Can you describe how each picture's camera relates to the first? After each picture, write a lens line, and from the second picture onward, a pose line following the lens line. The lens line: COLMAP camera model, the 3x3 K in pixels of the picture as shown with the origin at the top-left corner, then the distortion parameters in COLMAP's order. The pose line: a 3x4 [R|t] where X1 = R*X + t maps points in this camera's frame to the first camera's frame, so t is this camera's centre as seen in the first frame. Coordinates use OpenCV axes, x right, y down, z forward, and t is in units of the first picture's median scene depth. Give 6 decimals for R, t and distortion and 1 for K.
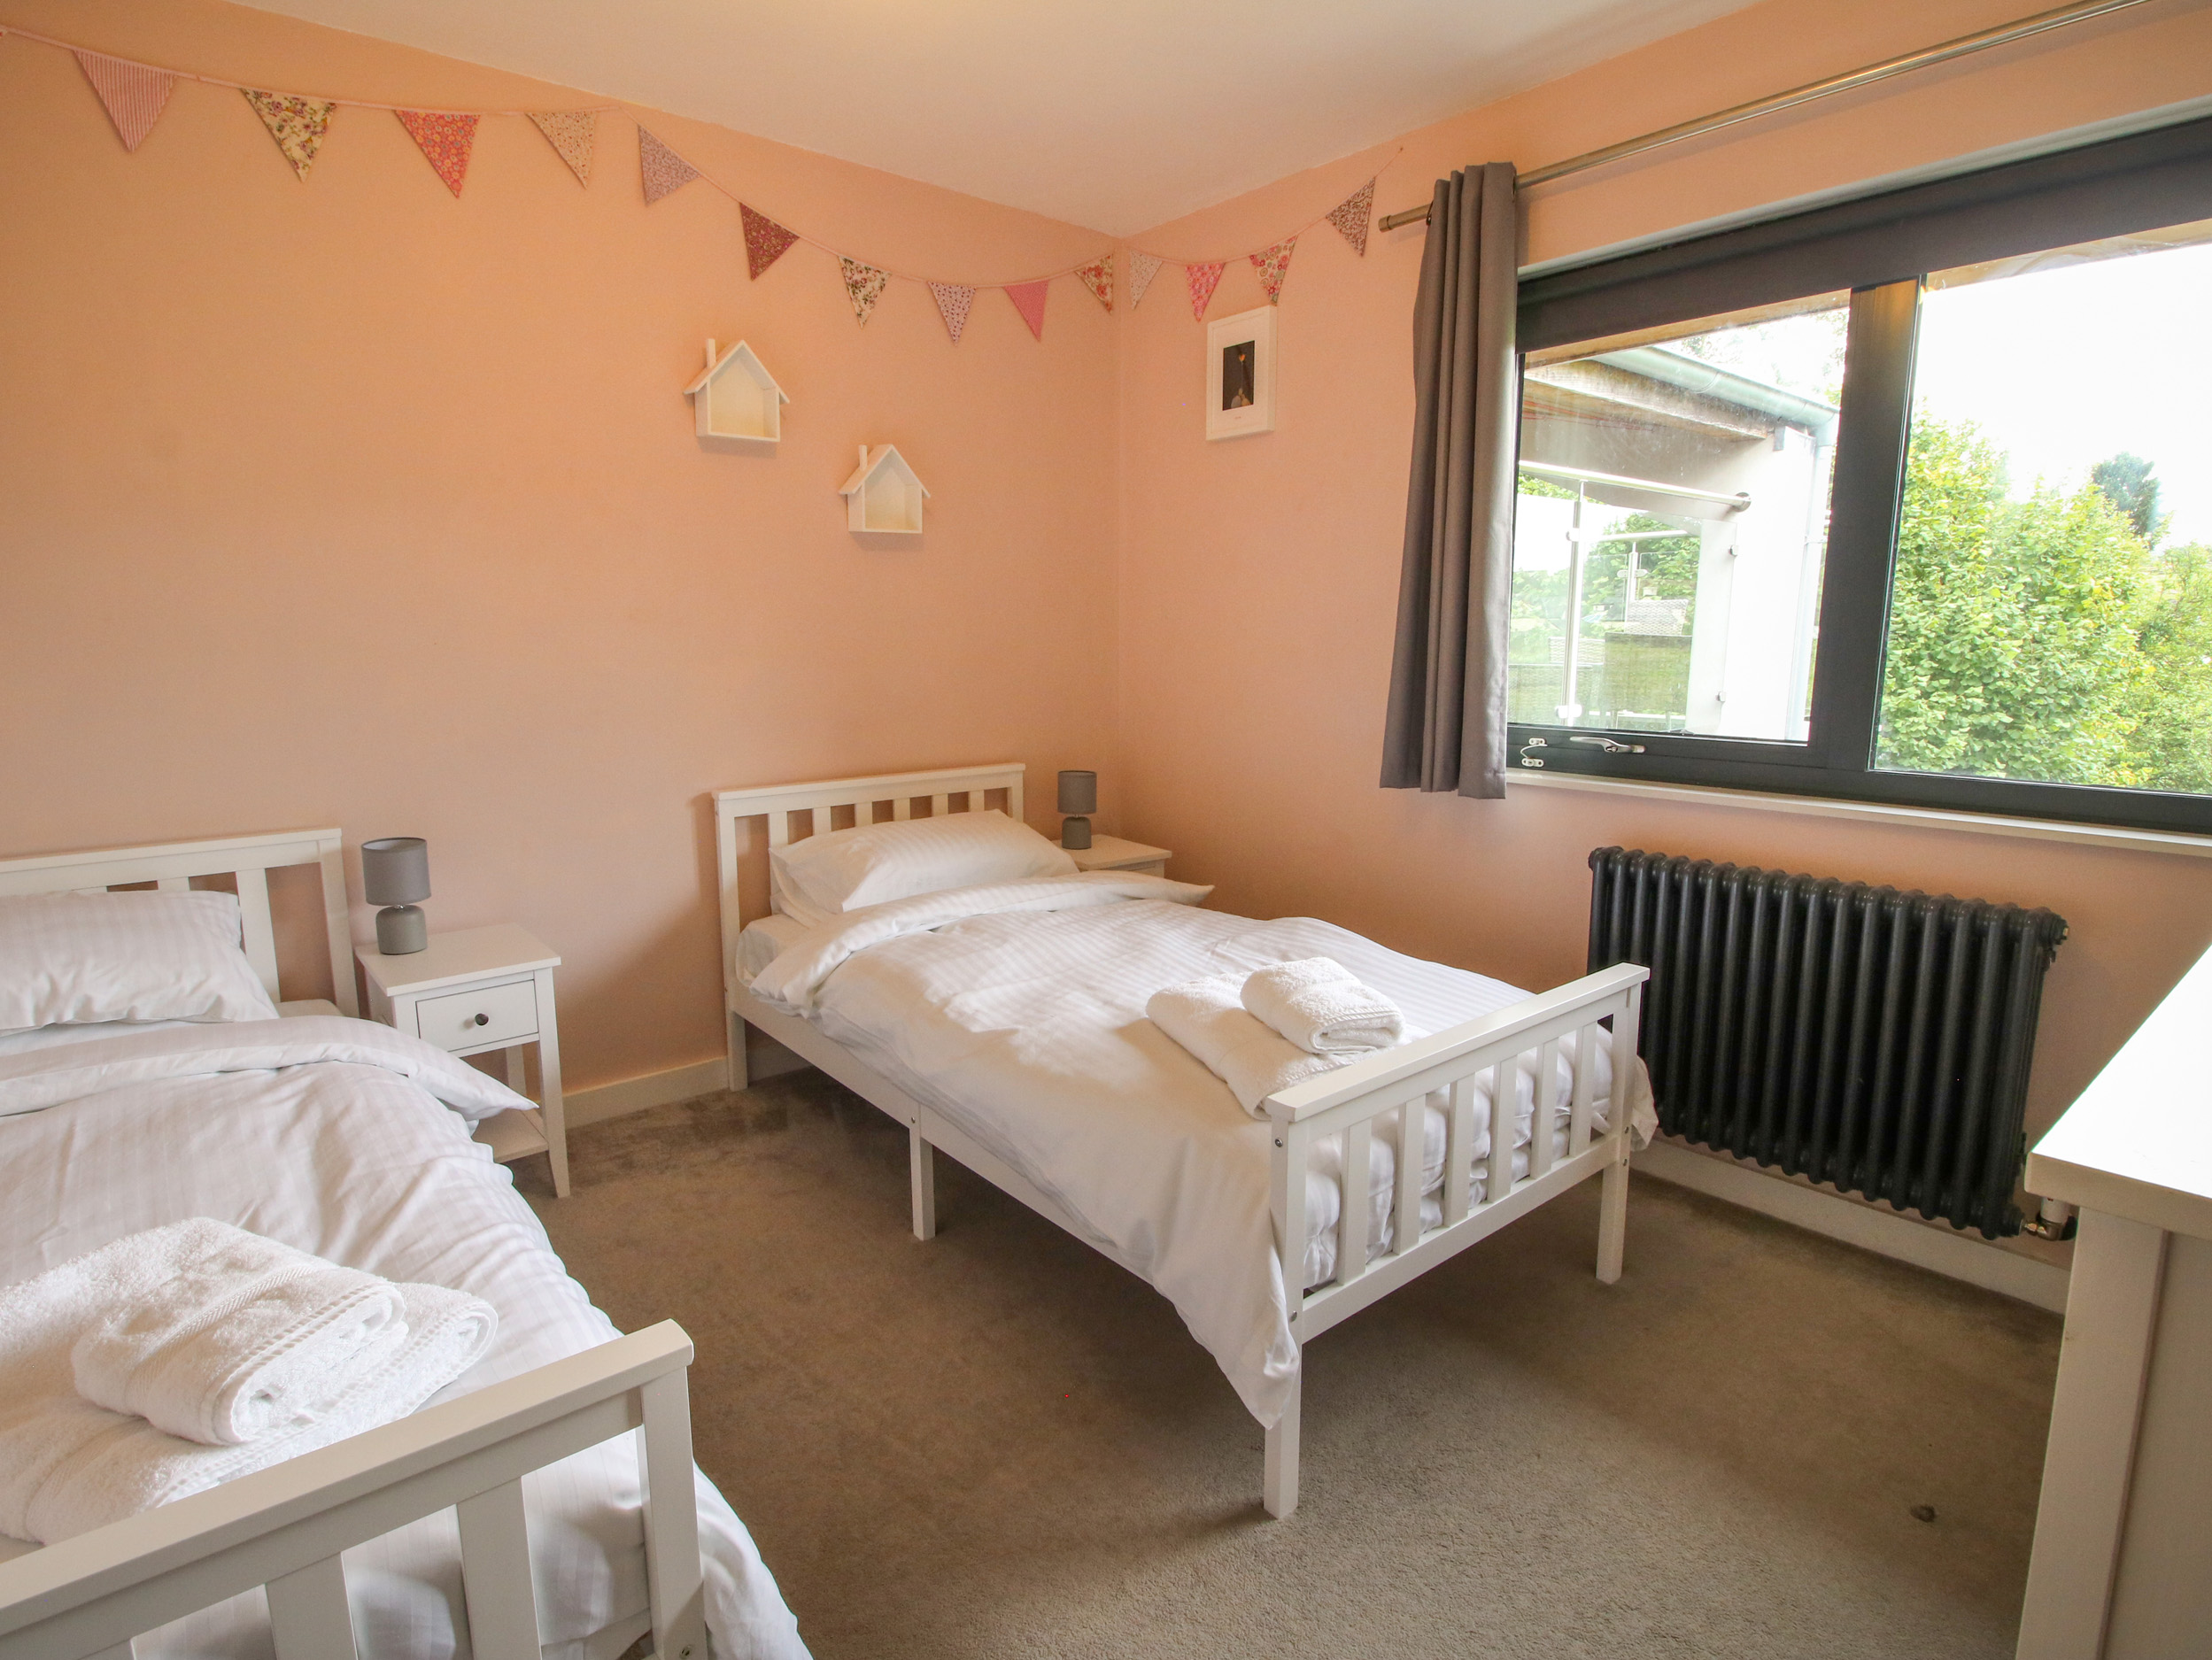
lens RADIAL K [[1175.0, 0, 1074.8], [0, 1175.0, 827.8], [0, 0, 1]] dist [0.004574, -0.016896]
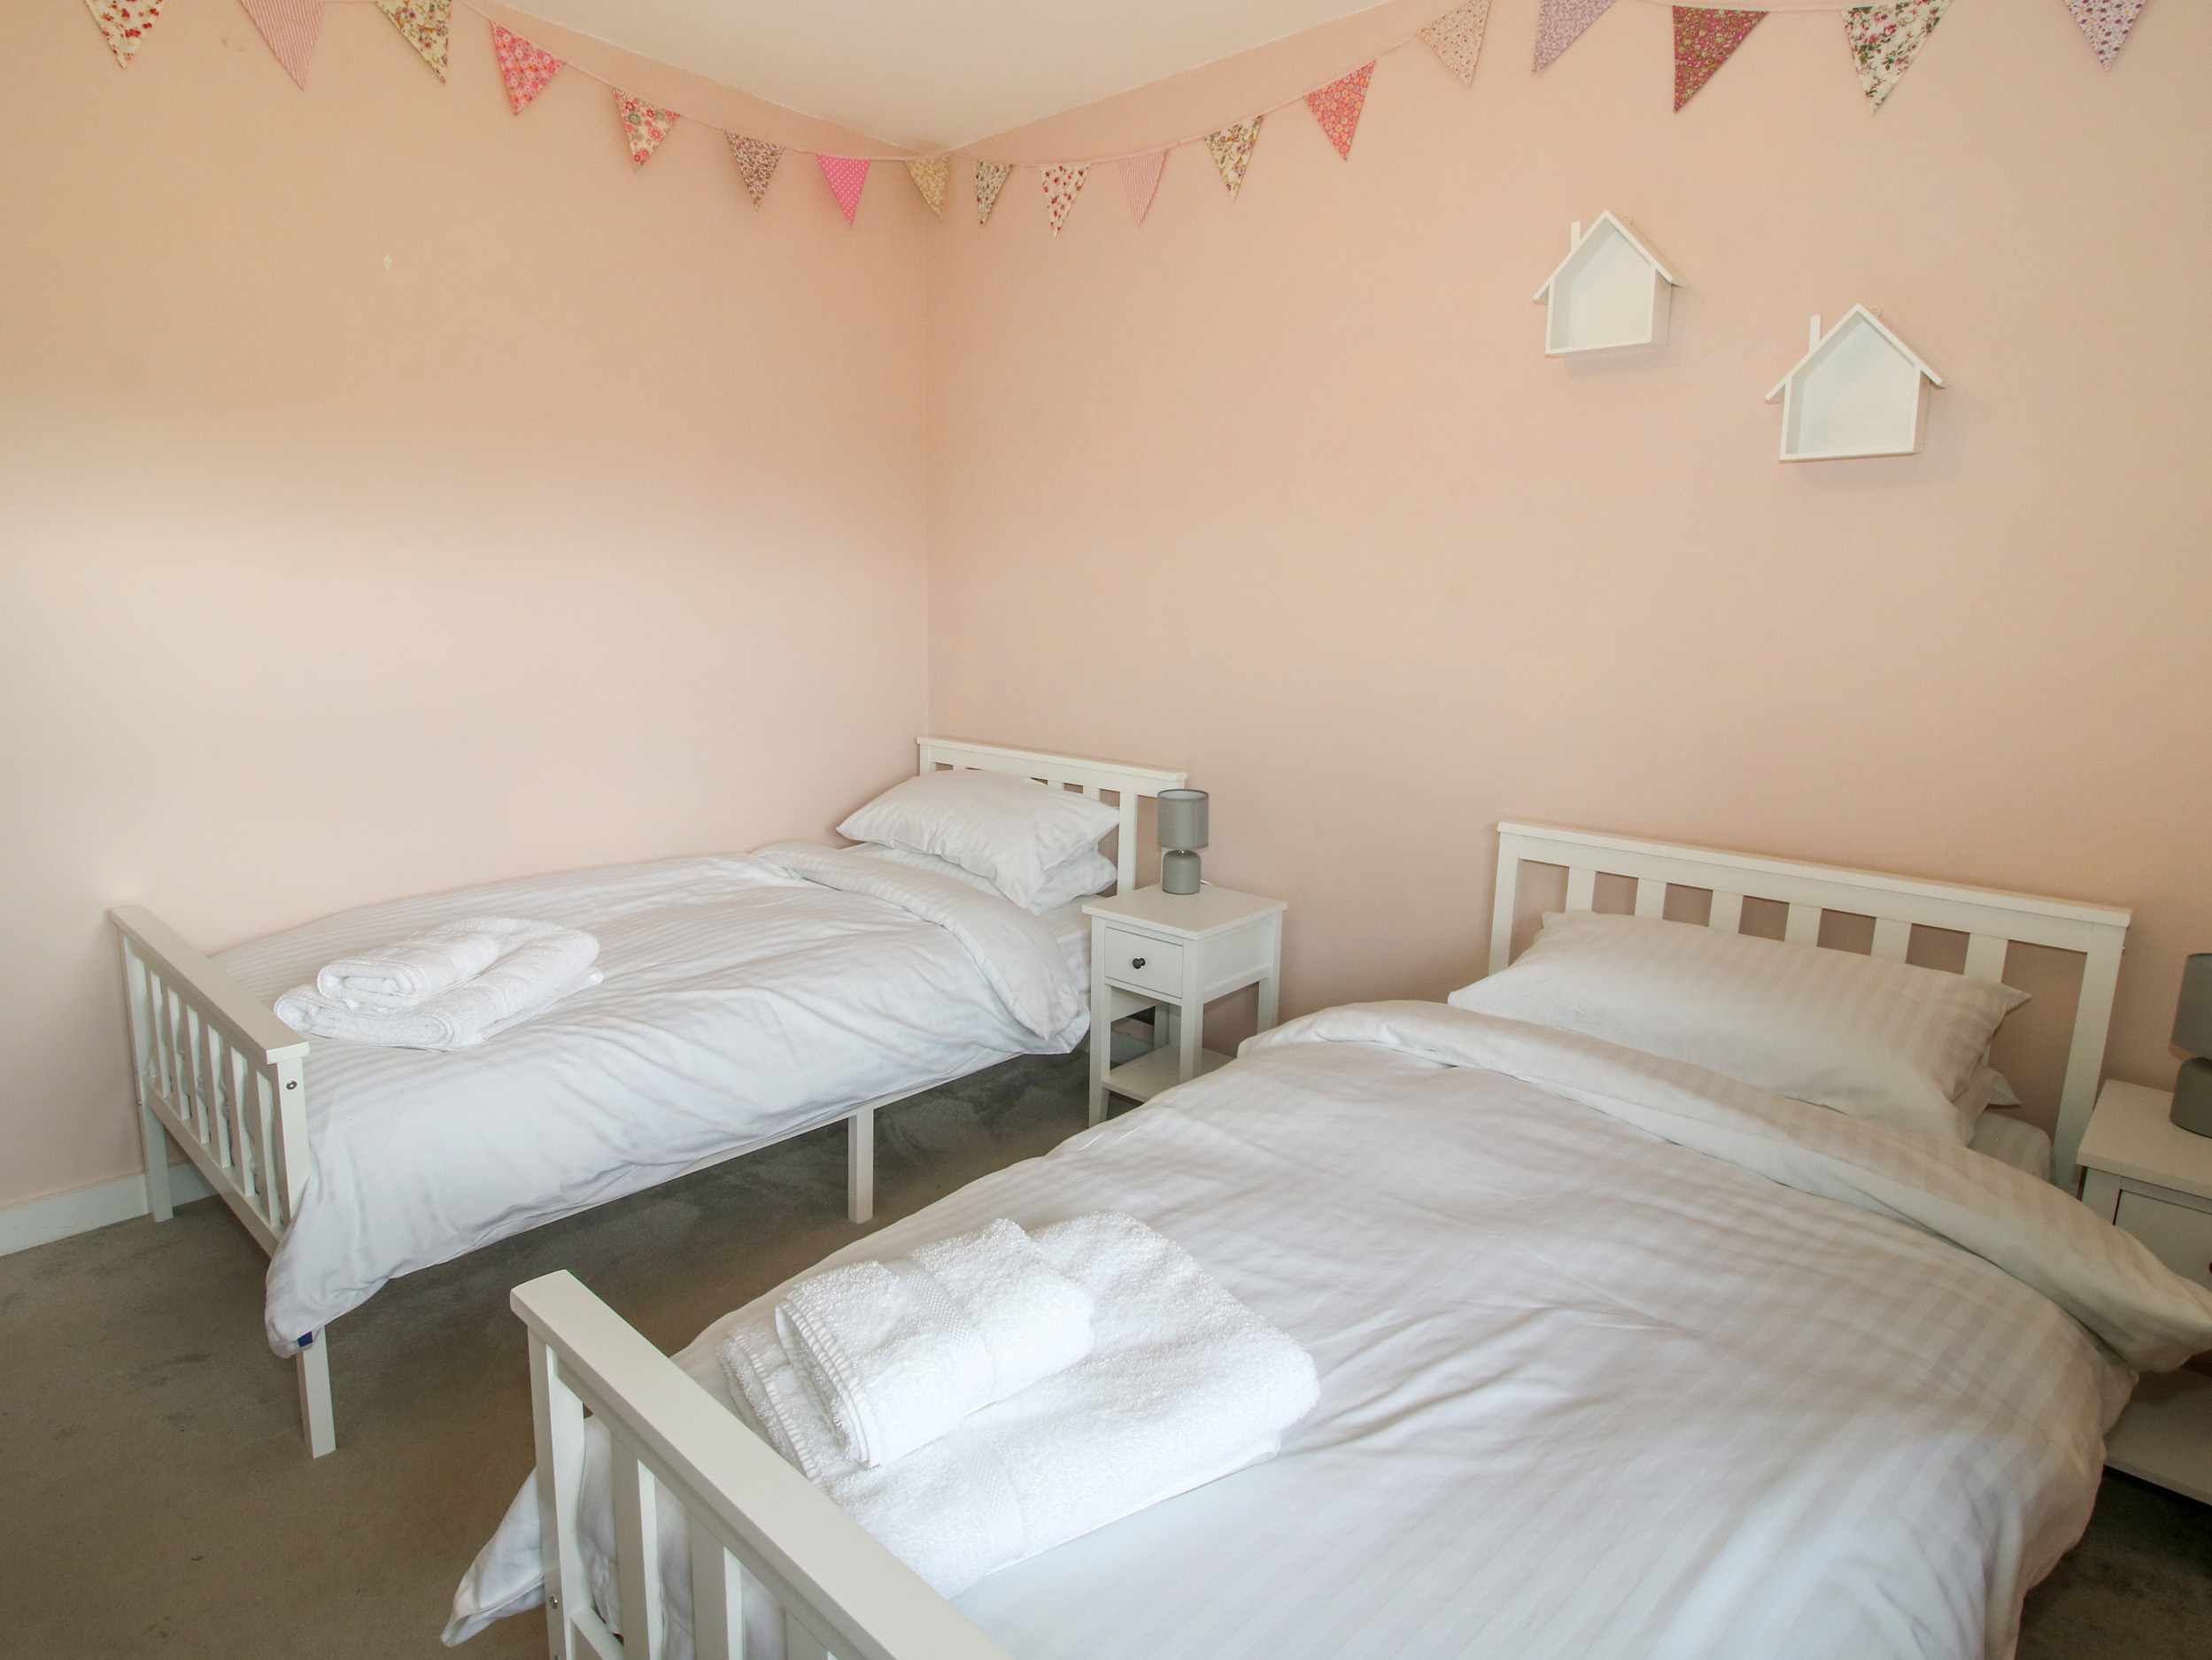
lens RADIAL K [[1175.0, 0, 1074.8], [0, 1175.0, 827.8], [0, 0, 1]] dist [0.004574, -0.016896]
pose [[0.155833, 0.190951, -0.969151, 0.493204], [-0.195698, 0.967657, 0.159190, -0.112699], [0.968204, 0.164854, 0.188162, 0.693597]]
